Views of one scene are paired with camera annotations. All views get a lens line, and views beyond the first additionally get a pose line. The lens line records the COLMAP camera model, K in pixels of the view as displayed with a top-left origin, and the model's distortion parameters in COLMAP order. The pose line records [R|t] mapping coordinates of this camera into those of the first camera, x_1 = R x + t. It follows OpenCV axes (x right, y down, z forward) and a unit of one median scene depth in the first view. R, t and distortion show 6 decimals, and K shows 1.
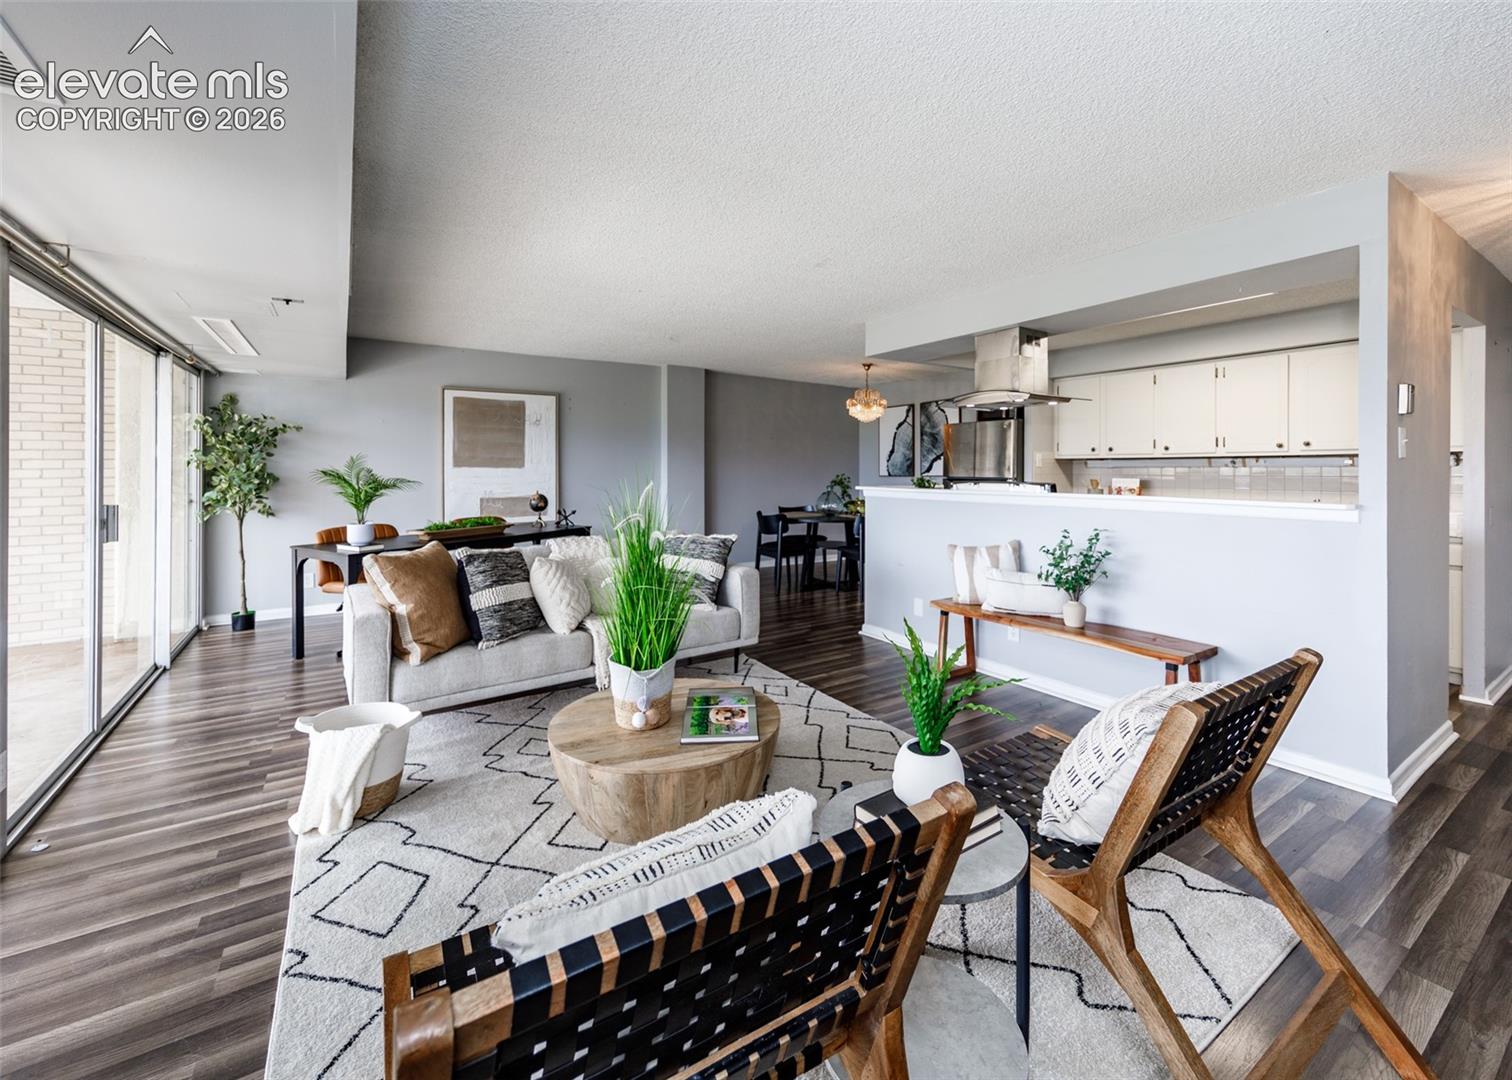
lens RADIAL K [[632.8, 0, 773.9], [0, 632.8, 483.0], [0, 0, 1]] dist [0.003469, 0.000617]
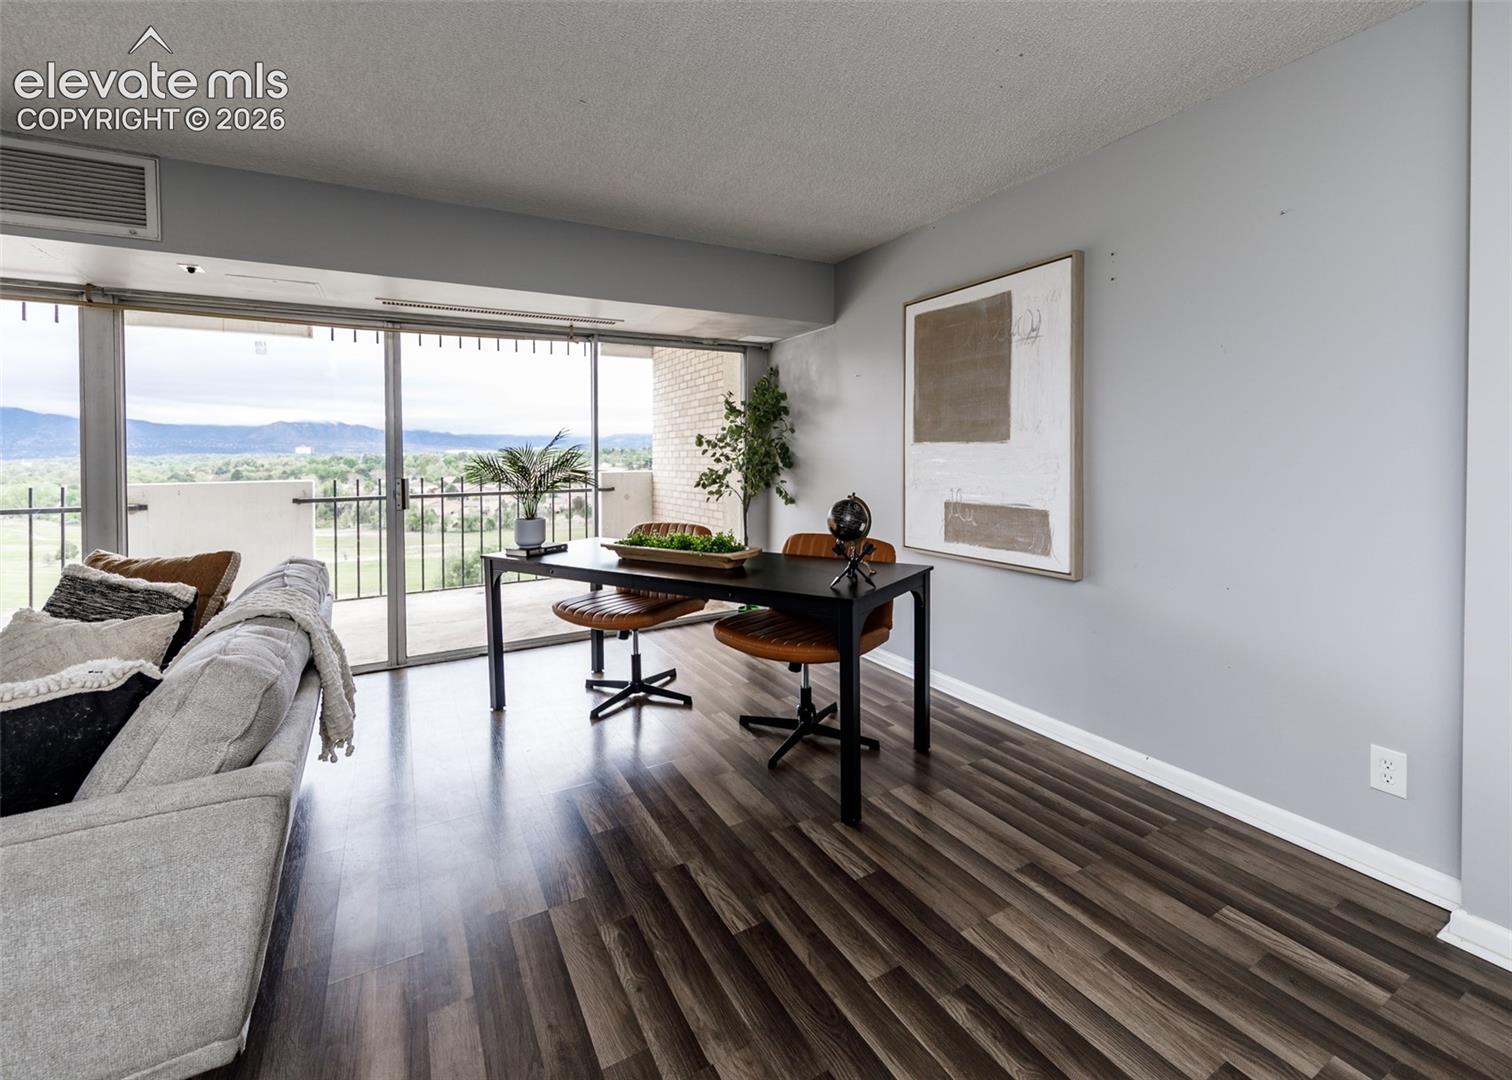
lens RADIAL K [[671.9, 0, 810.1], [0, 671.9, 462.8], [0, 0, 1]] dist [0.000941, -0.000431]
pose [[-0.047920, 0.015743, -0.998727, 0.092828], [-0.018686, 0.999687, 0.016655, -0.017239], [0.998676, 0.019460, -0.047610, 1.043890]]
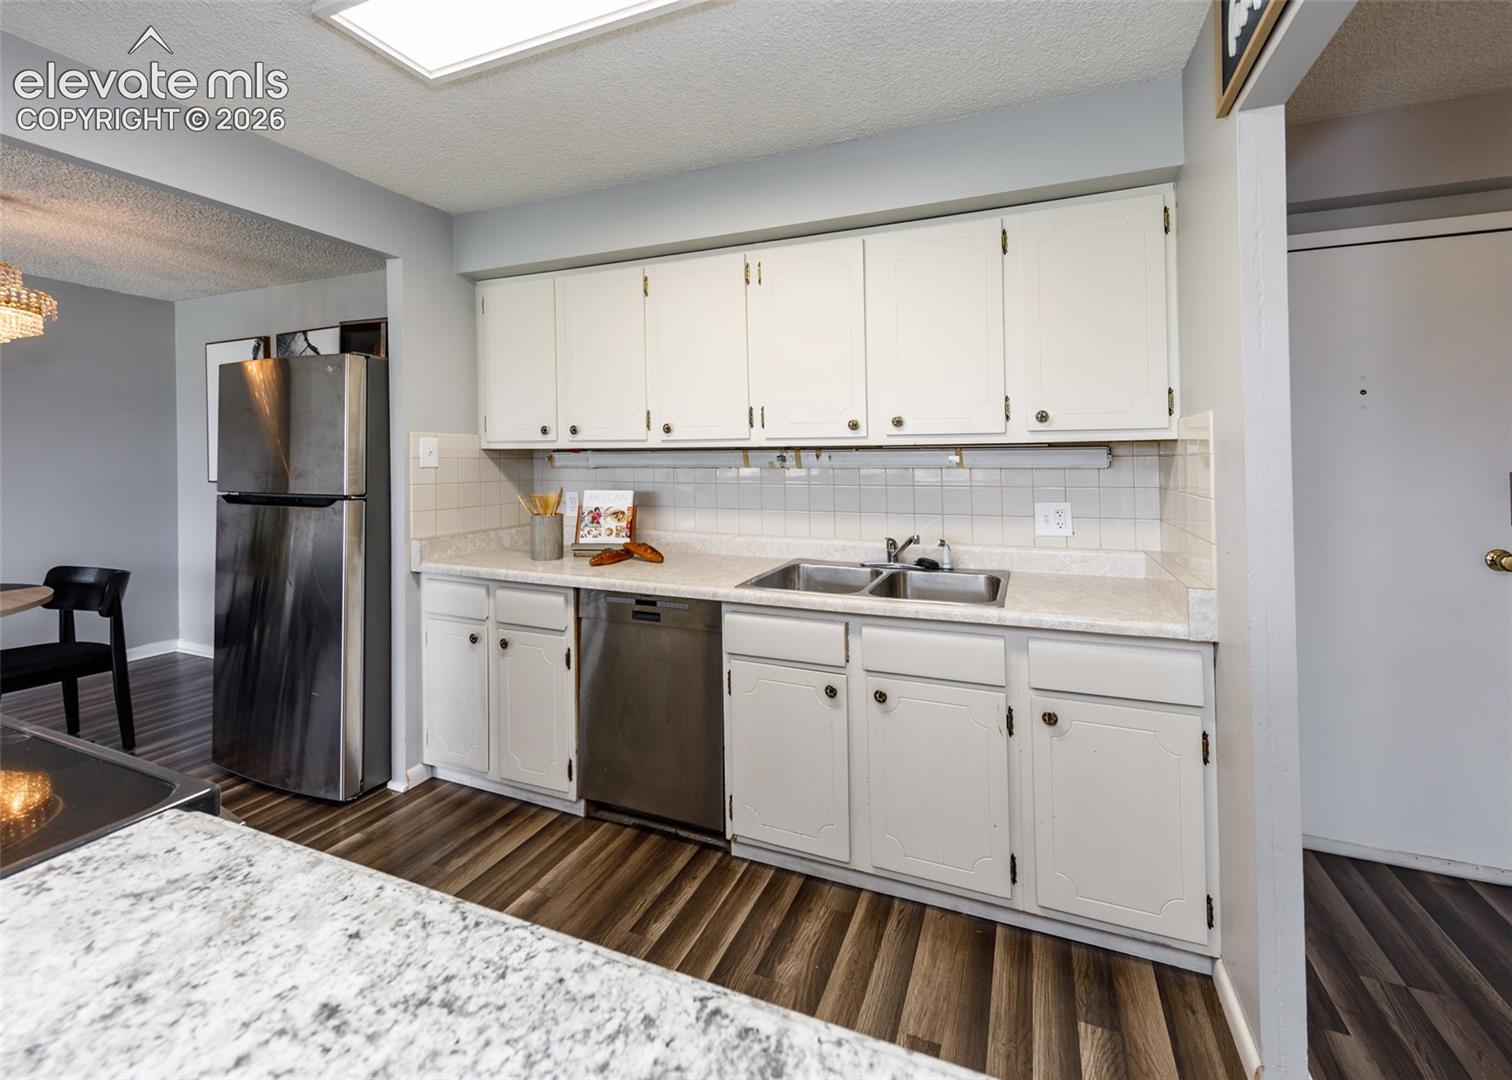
lens RADIAL K [[607.9, 0, 795.8], [0, 607.9, 451.7], [0, 0, 1]] dist [0.007061, 0.000527]
pose [[0.819805, -0.000705, 0.572642, 0.436461], [0.016992, 0.999589, -0.023097, -0.025053], [-0.572390, 0.028665, 0.819480, 0.568924]]
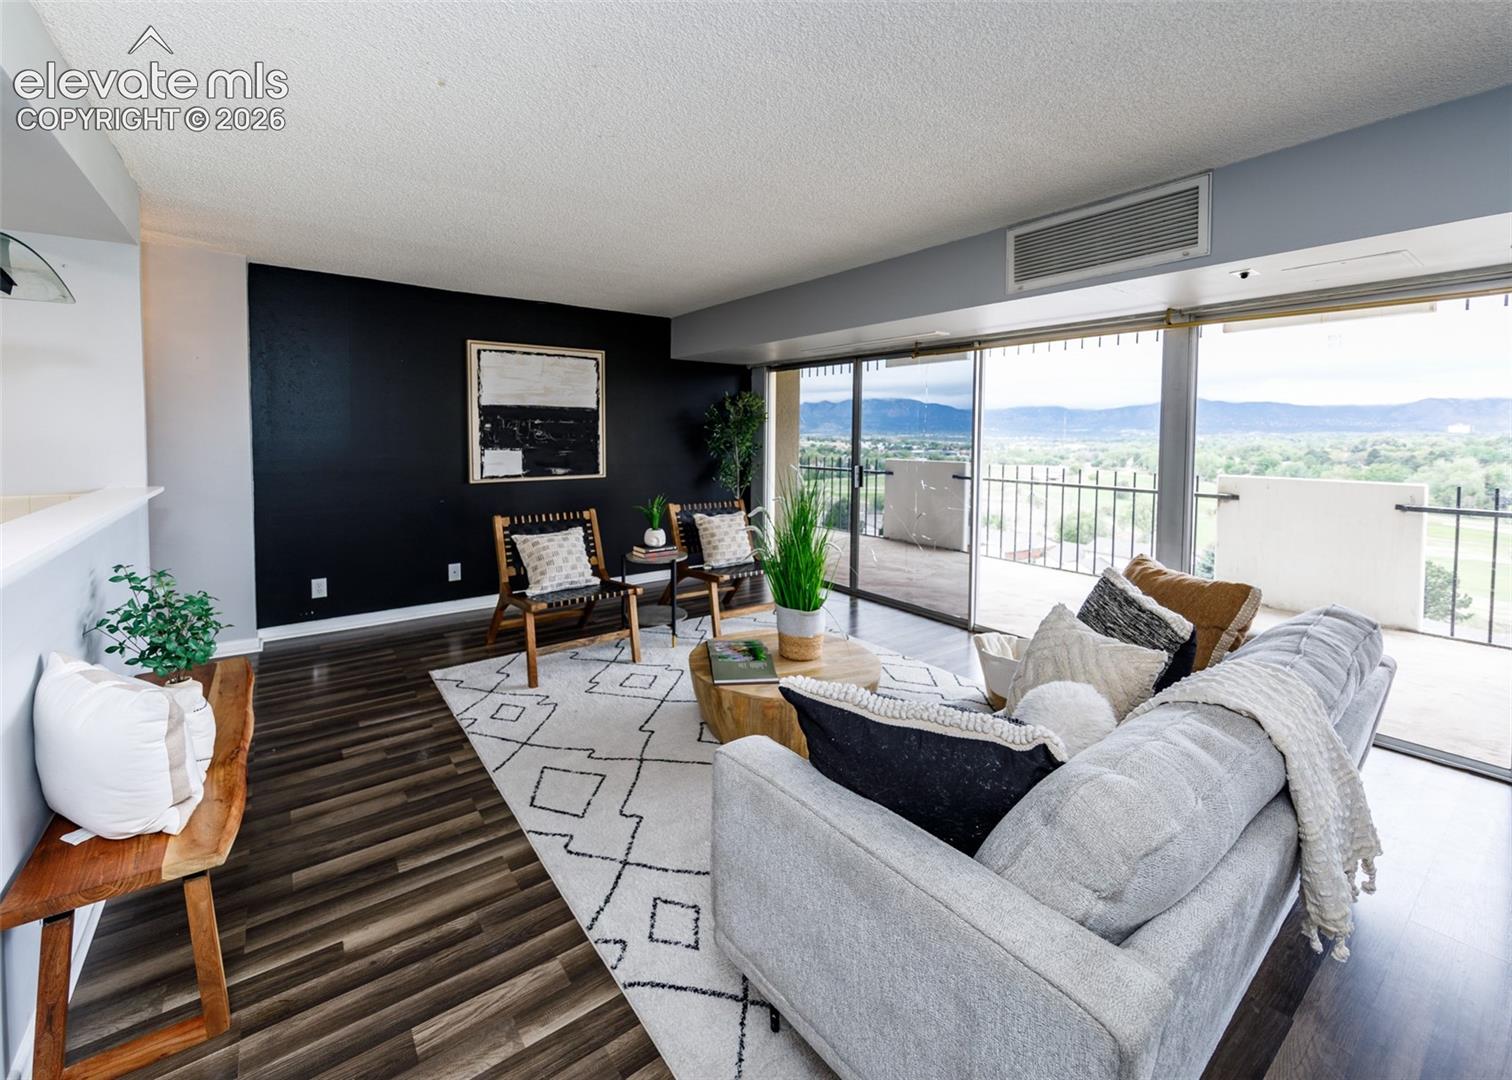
lens RADIAL K [[632.8, 0, 738.7], [0, 632.8, 453.4], [0, 0, 1]] dist [0.003469, 0.000617]
pose [[-0.999531, -0.003364, -0.030446, -0.023822], [-0.005154, 0.998250, 0.058917, -0.044083], [0.030195, 0.059047, -0.997798, 0.999714]]
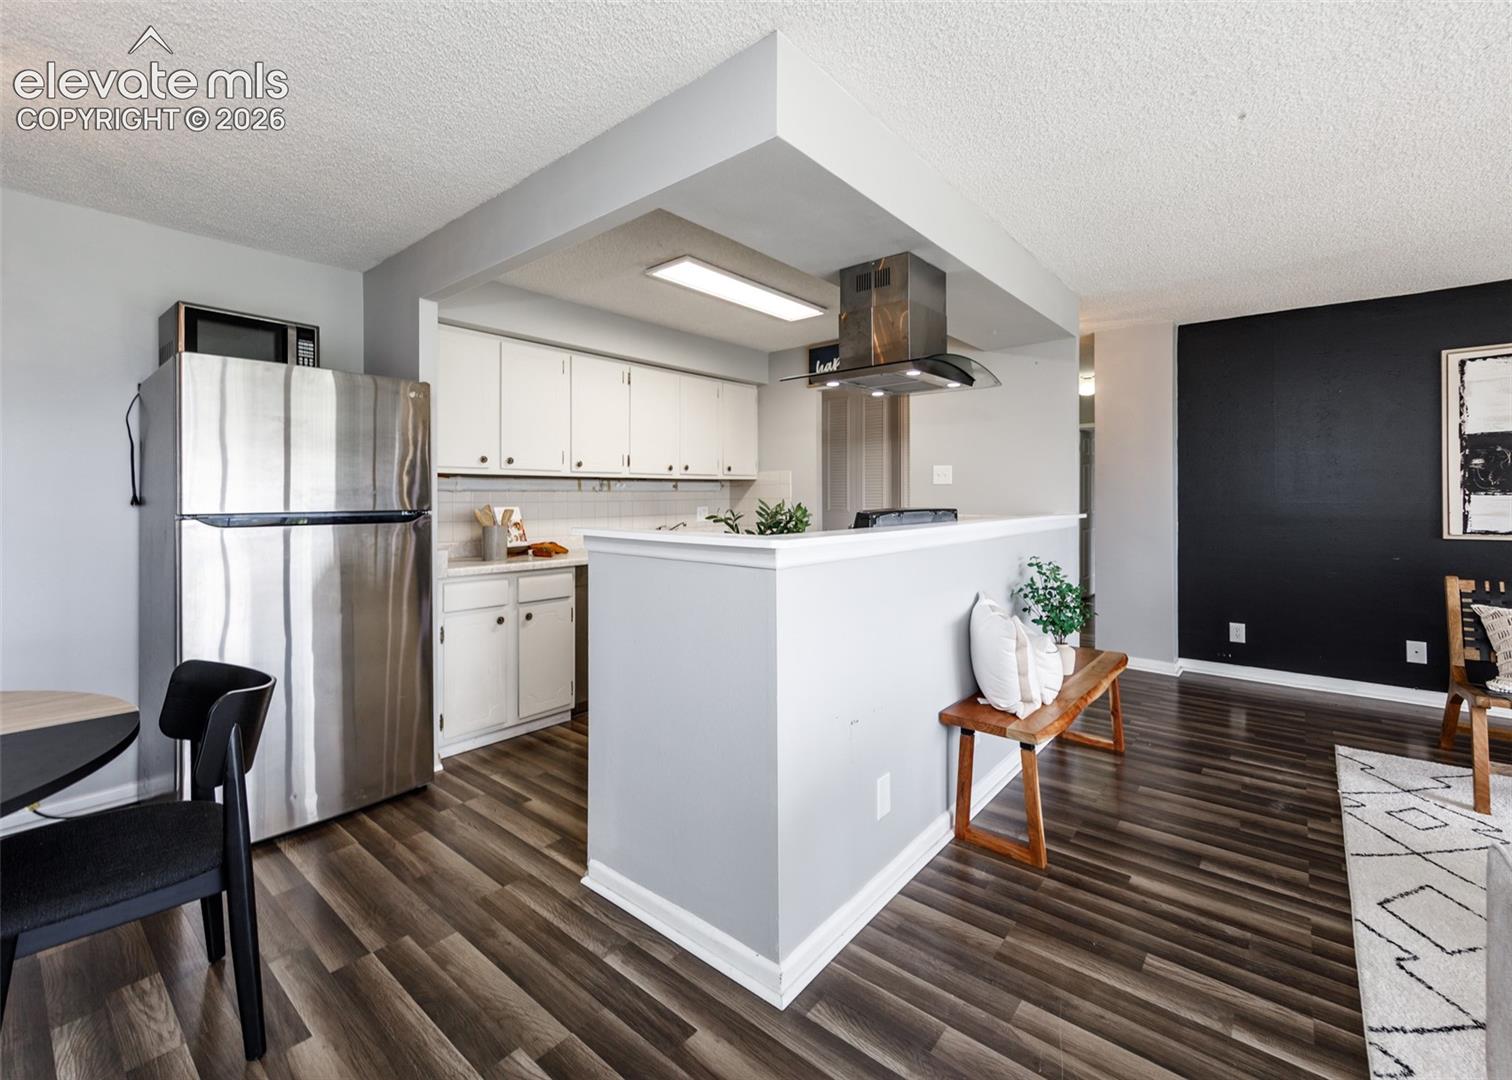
lens RADIAL K [[632.8, 0, 735.0], [0, 632.8, 507.4], [0, 0, 1]] dist [0.003469, 0.000617]
pose [[-0.252095, -0.020267, 0.967490, -0.145666], [0.024495, 0.999327, 0.027316, -0.020060], [-0.967392, 0.030585, -0.251429, 1.013268]]
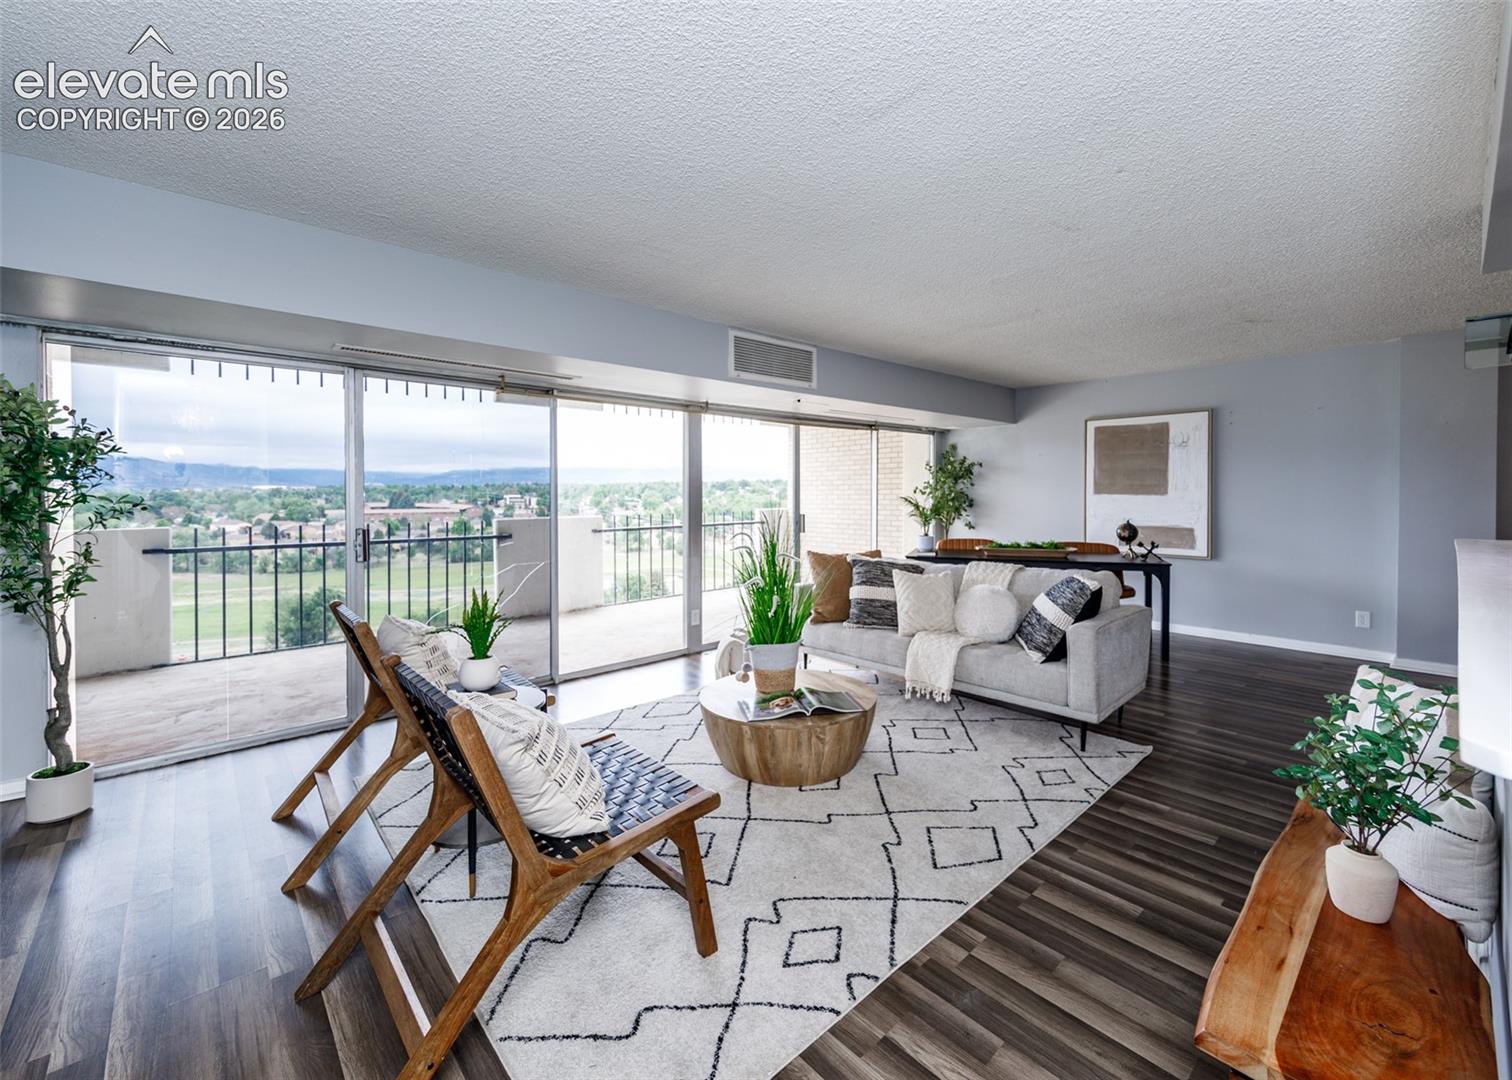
lens RADIAL K [[632.8, 0, 783.0], [0, 632.8, 515.5], [0, 0, 1]] dist [0.003469, 0.000617]
pose [[0.166451, 0.039341, -0.985265, 0.492338], [-0.023436, 0.999079, 0.035934, -0.017154], [0.985771, 0.017109, 0.167219, 0.355457]]
